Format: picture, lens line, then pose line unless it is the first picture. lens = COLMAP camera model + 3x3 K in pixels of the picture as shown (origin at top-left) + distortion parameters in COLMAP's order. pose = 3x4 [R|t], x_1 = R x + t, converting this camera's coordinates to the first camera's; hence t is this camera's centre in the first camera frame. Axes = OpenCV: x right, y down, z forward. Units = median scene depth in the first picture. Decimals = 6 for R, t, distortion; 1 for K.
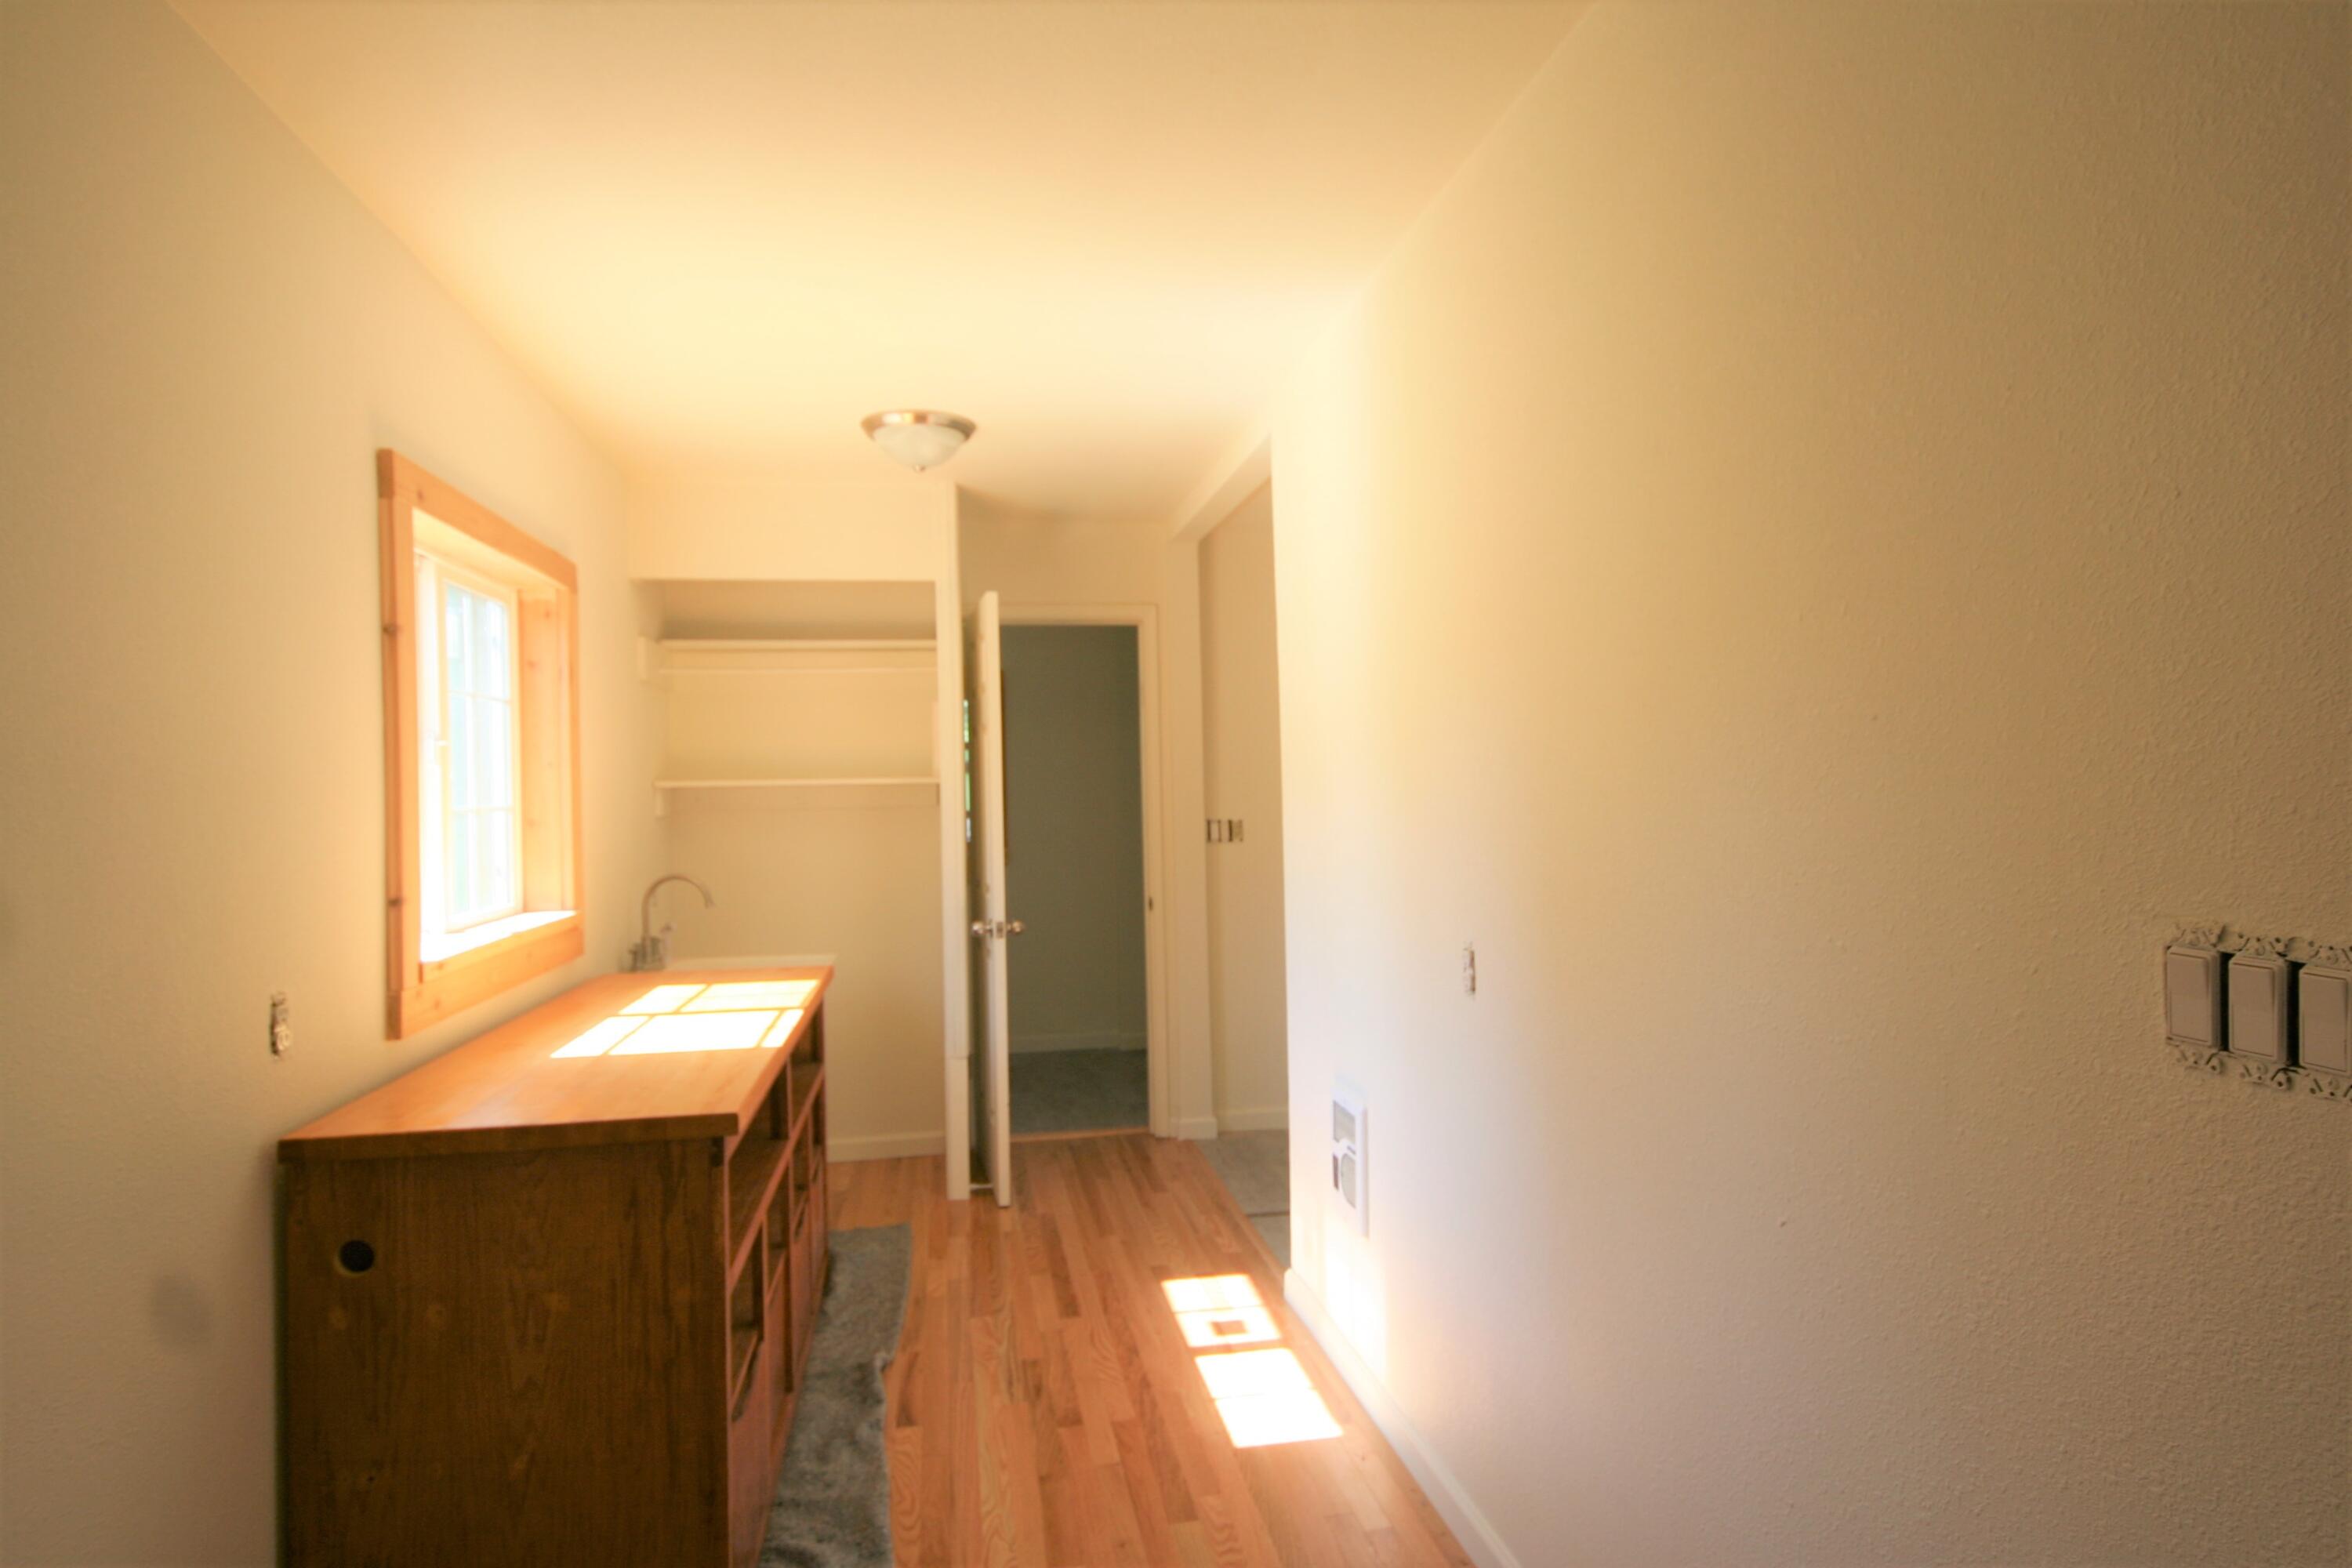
lens RADIAL K [[1332.2, 0, 1135.8], [0, 1332.2, 785.1], [0, 0, 1]] dist [0.002360, 0.000422]
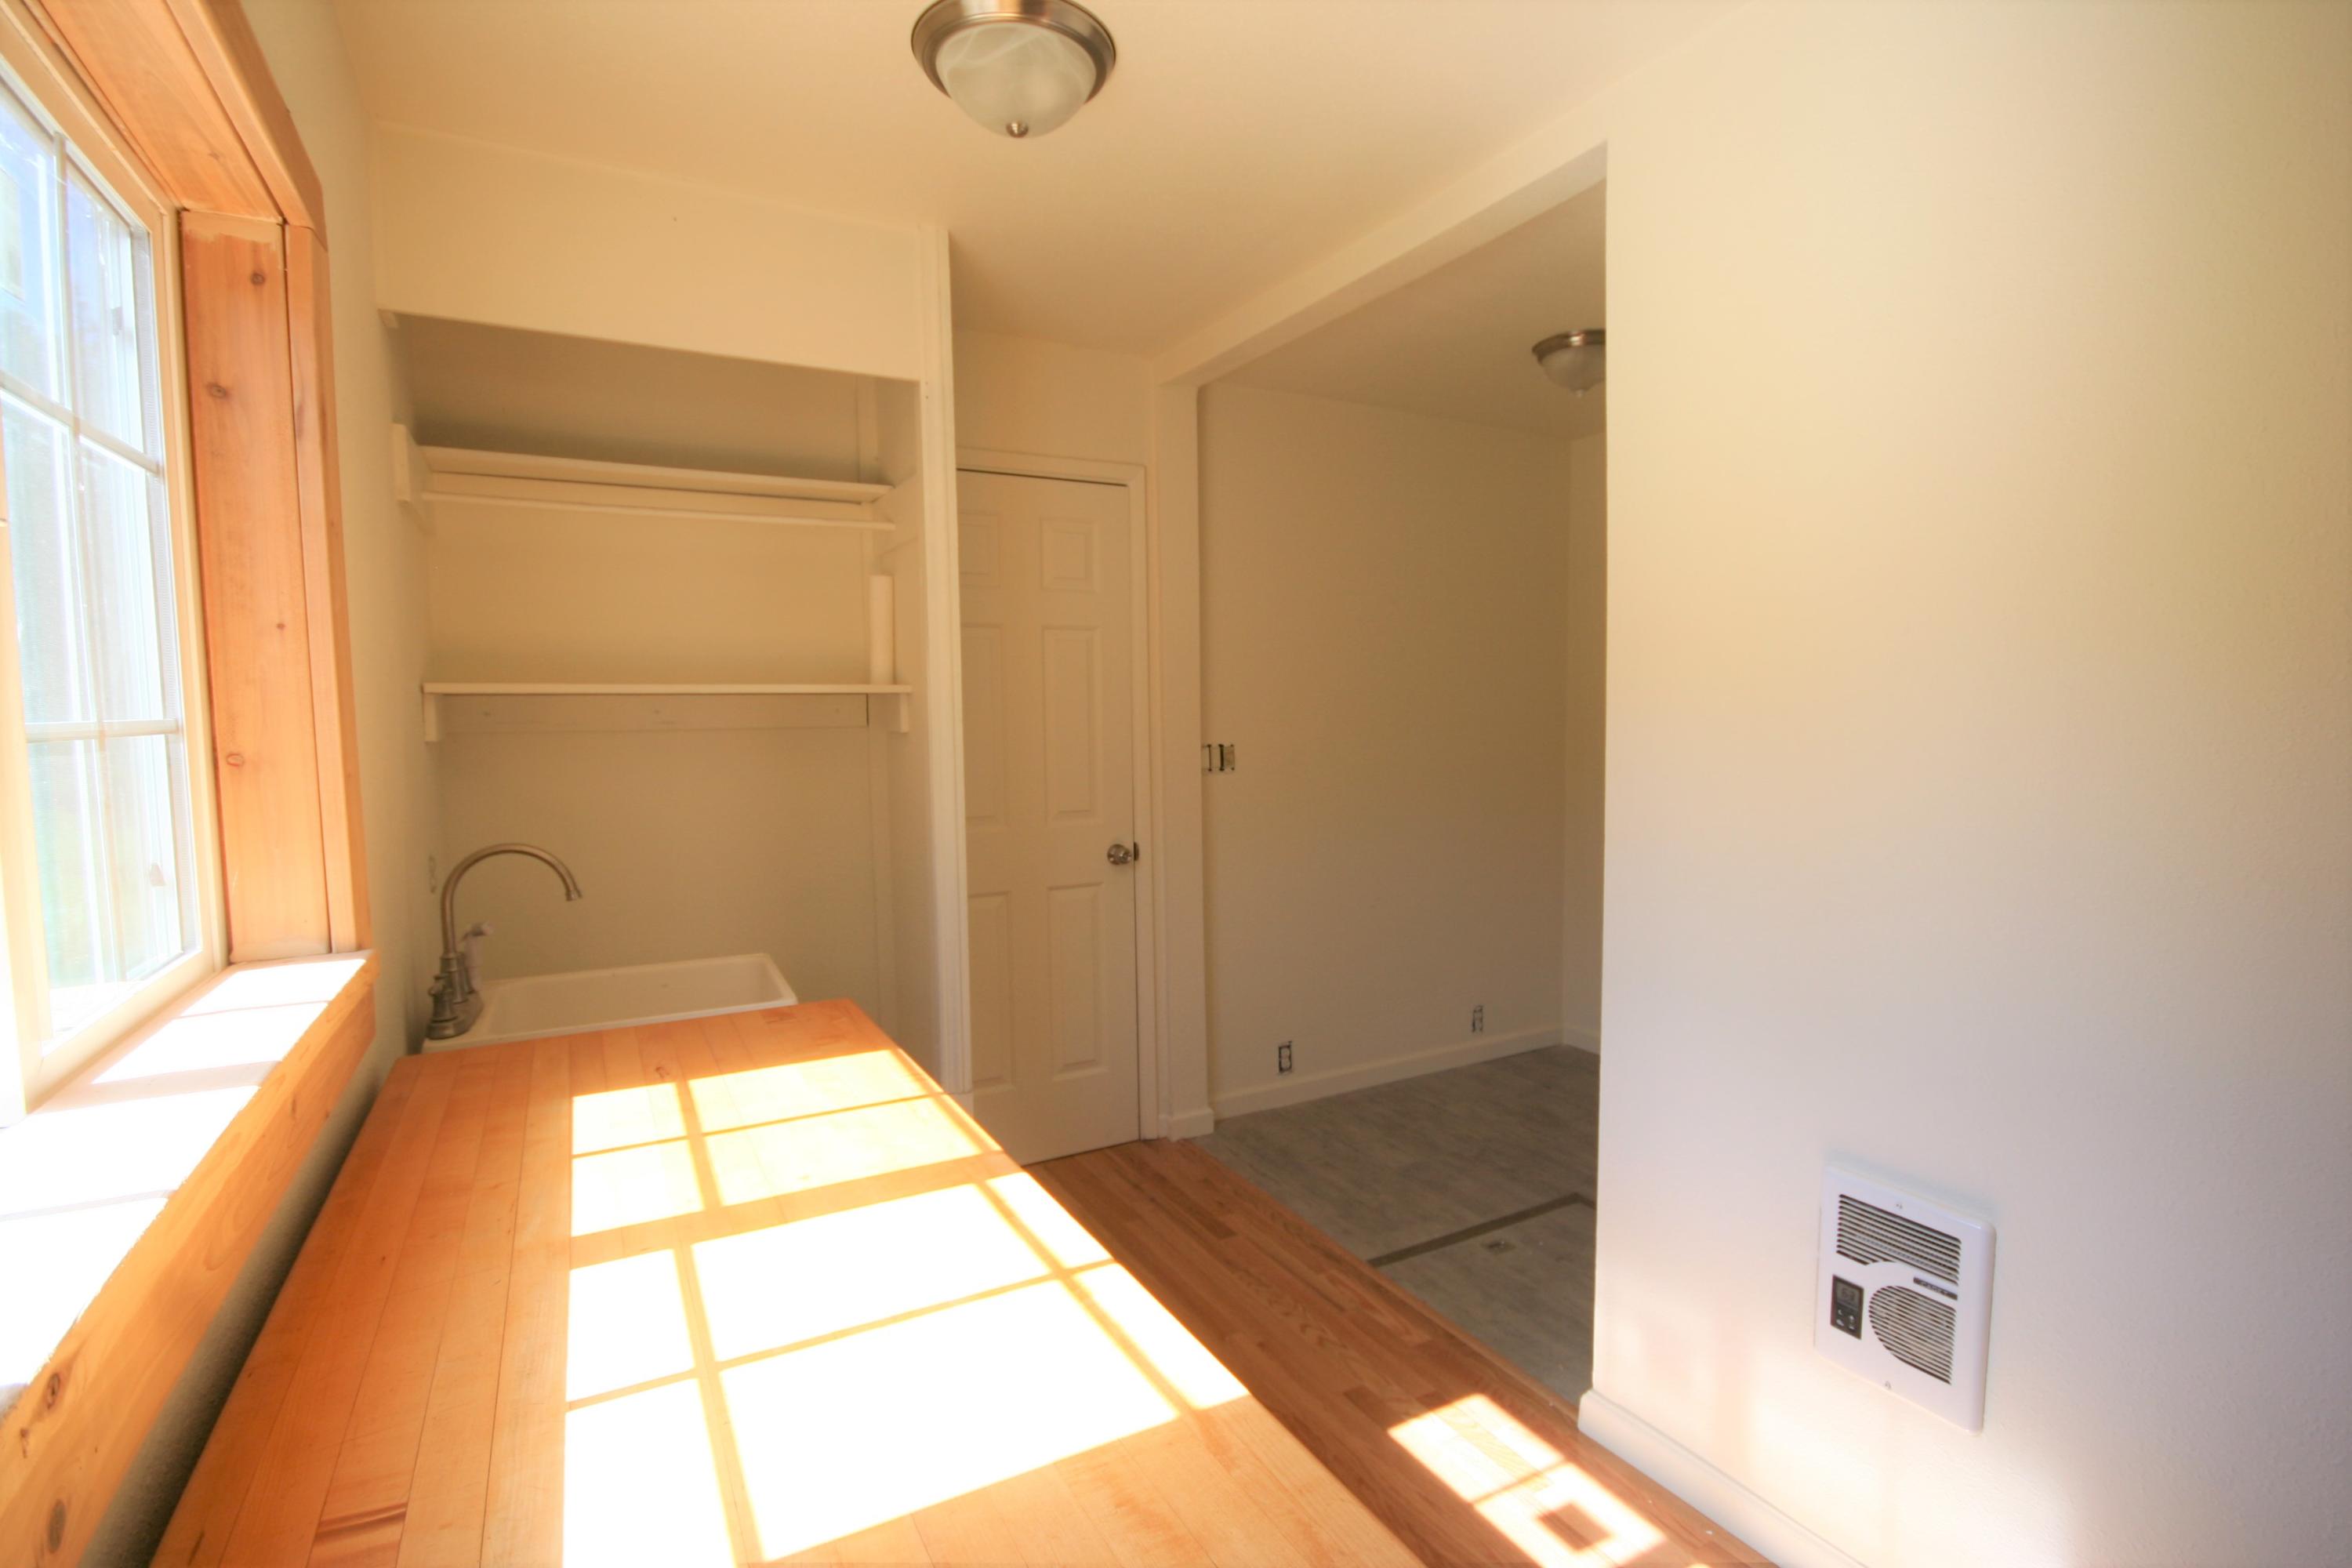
lens RADIAL K [[1133.9, 0, 1172.6], [0, 1133.9, 792.6], [0, 0, 1]] dist [-0.000626, -0.001764]
pose [[0.940613, -0.015618, 0.339121, -0.238903], [-0.009419, 0.997356, 0.072058, 0.007640], [-0.339349, -0.070973, 0.937979, 0.448449]]
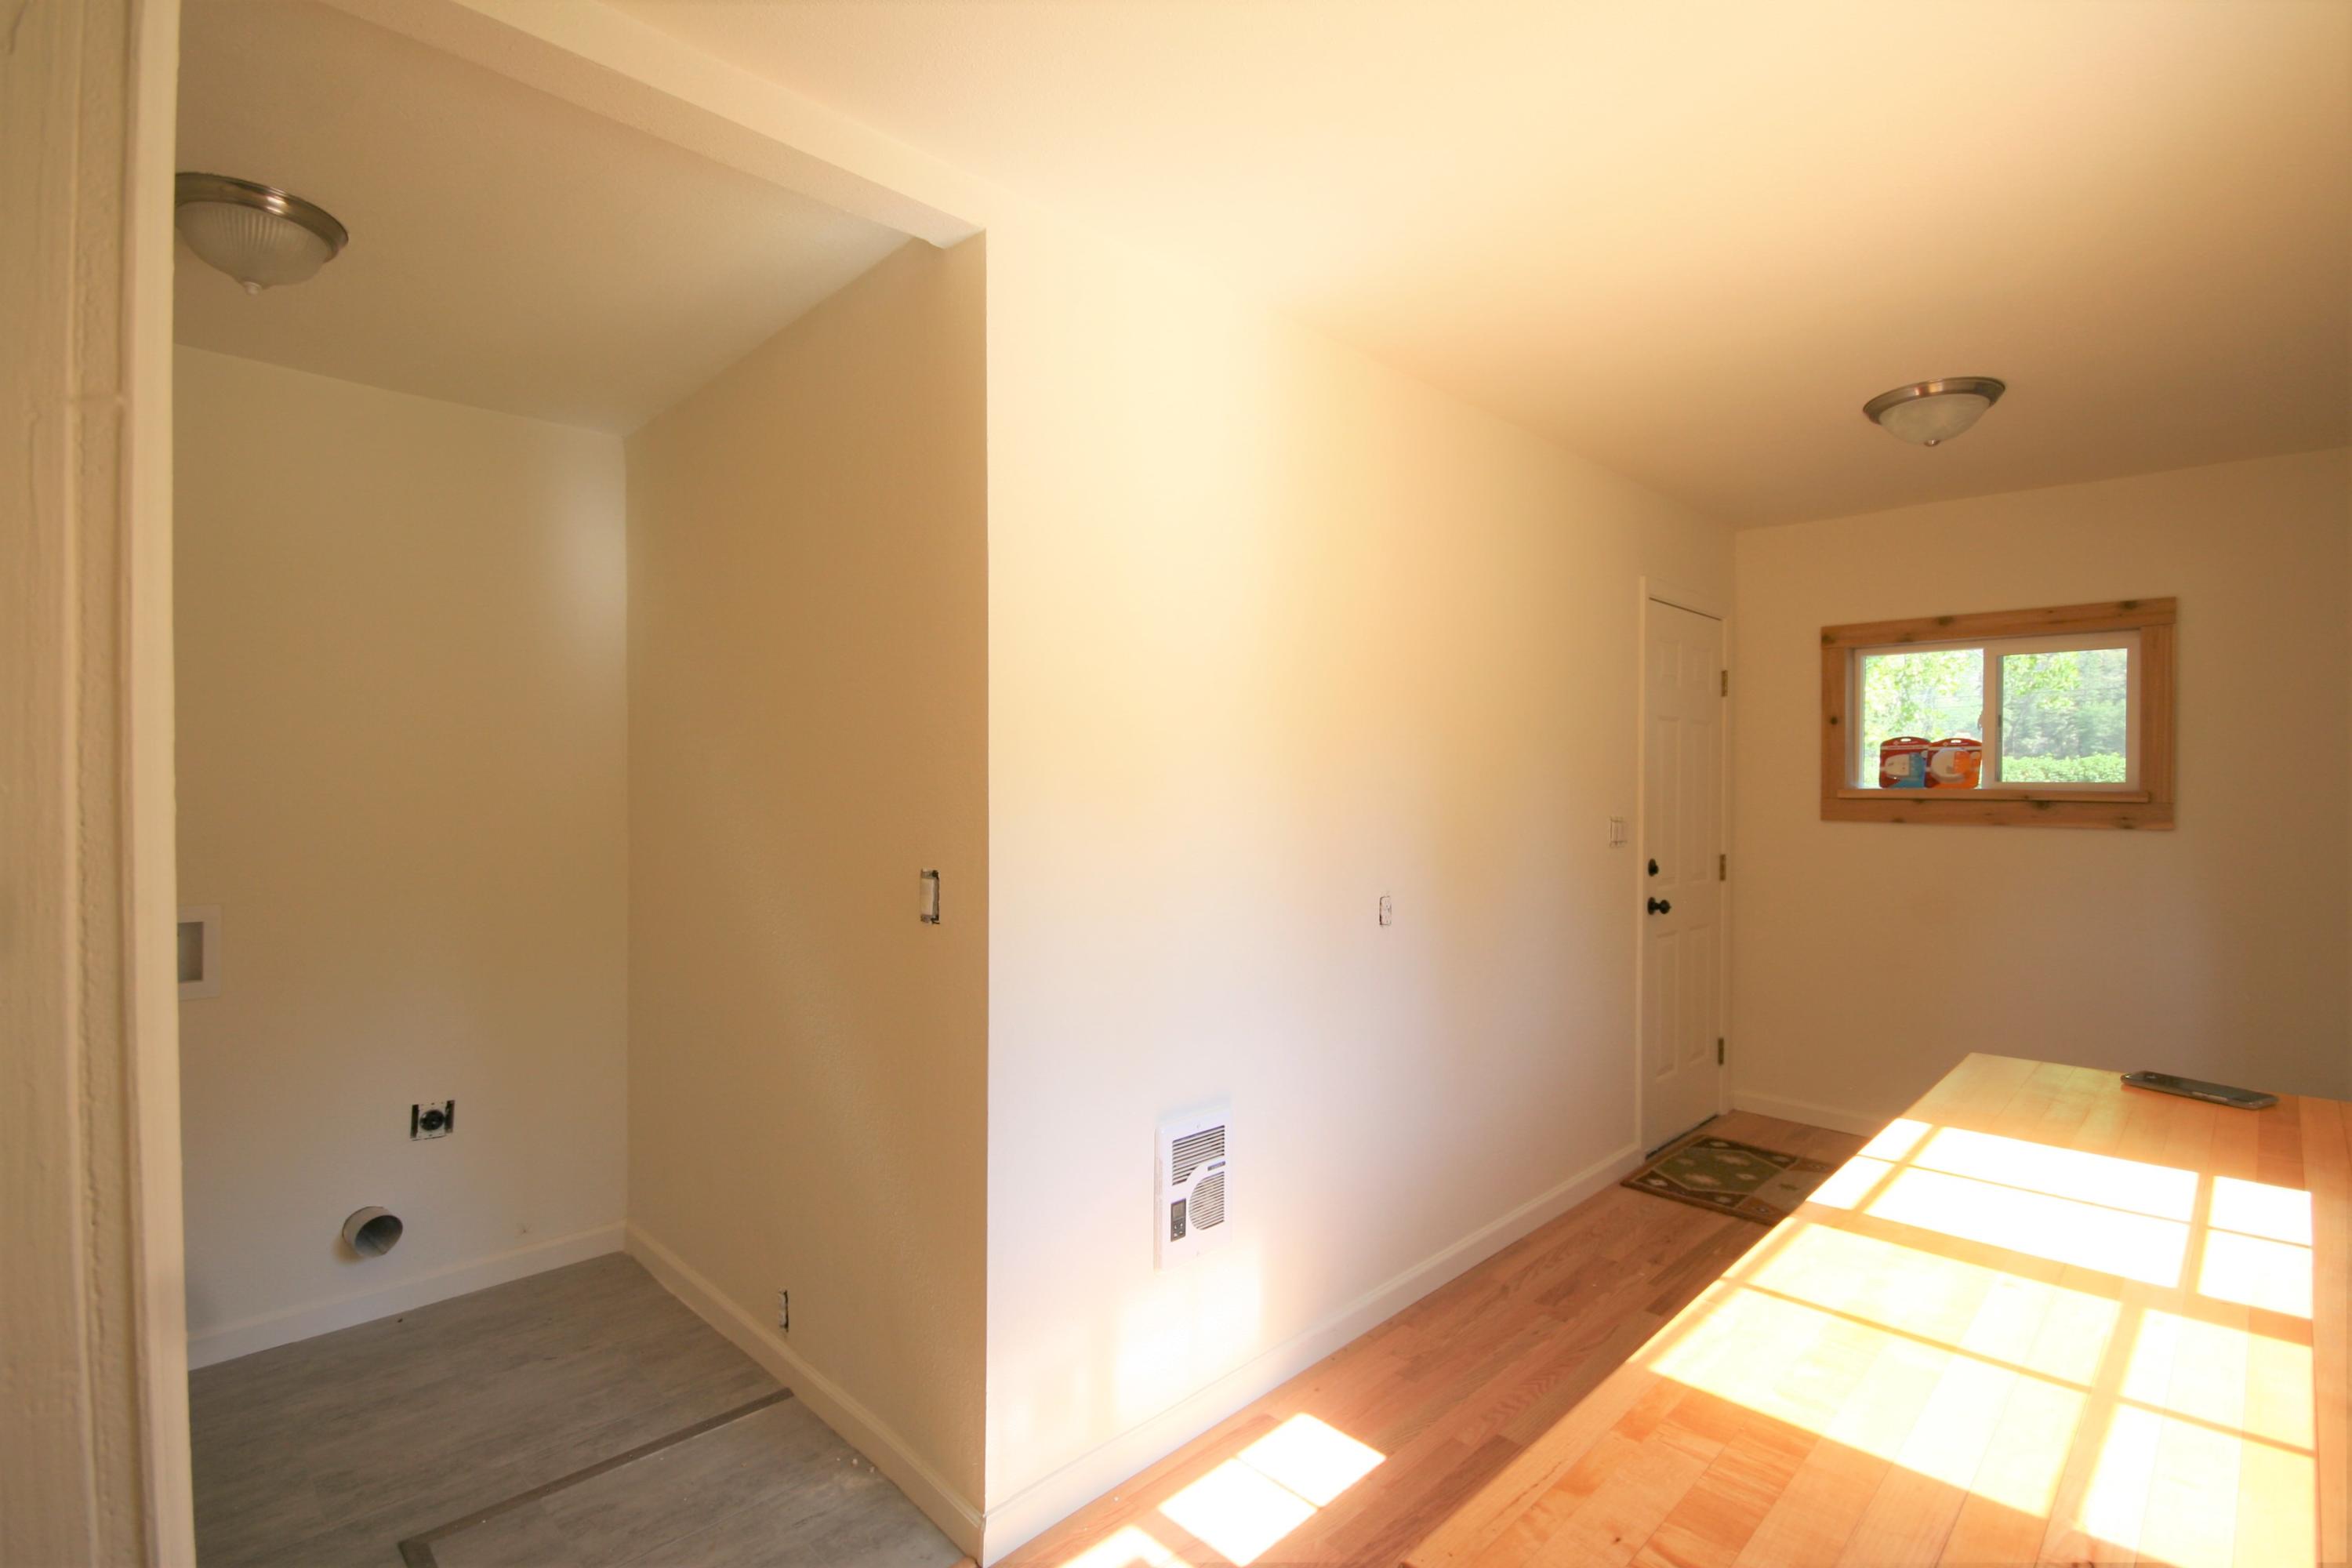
lens RADIAL K [[1133.9, 0, 1172.6], [0, 1133.9, 792.6], [0, 0, 1]] dist [-0.000626, -0.001764]
pose [[-0.607360, 0.015967, 0.794266, -0.323895], [0.006750, 0.999866, -0.014938, 0.013498], [-0.794398, -0.003712, -0.607386, 1.054802]]
